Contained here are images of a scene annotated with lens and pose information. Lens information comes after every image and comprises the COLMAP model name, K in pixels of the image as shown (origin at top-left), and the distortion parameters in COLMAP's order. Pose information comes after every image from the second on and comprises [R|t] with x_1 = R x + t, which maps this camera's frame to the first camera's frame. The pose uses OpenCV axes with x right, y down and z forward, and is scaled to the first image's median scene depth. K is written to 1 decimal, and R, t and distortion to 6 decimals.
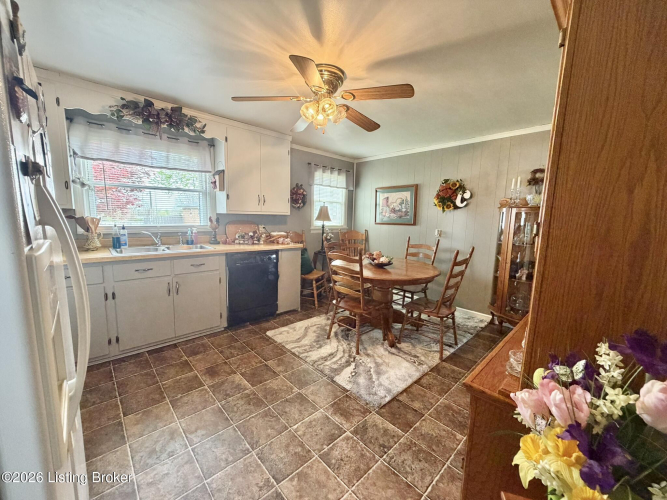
lens RADIAL K [[261.7, 0, 329.1], [0, 261.7, 246.9], [0, 0, 1]] dist [-0.002167, -0.000032]
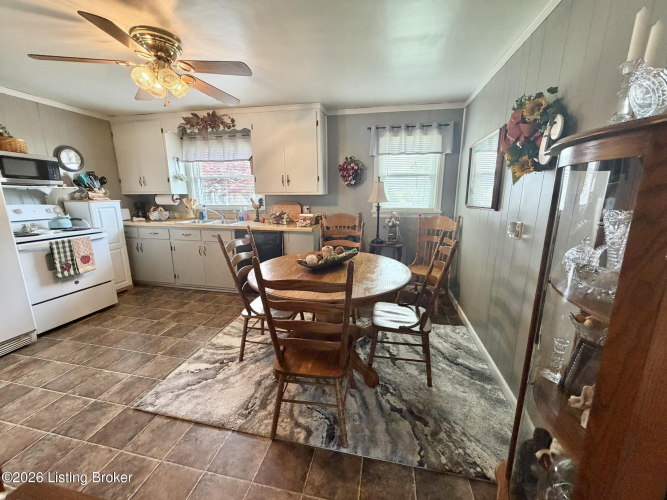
lens RADIAL K [[261.7, 0, 329.1], [0, 261.7, 246.9], [0, 0, 1]] dist [-0.002167, -0.000032]
pose [[0.585510, 0.138993, -0.798661, 0.861991], [-0.081785, 0.990293, 0.112385, -0.068406], [0.806529, -0.000484, 0.591195, 0.702373]]
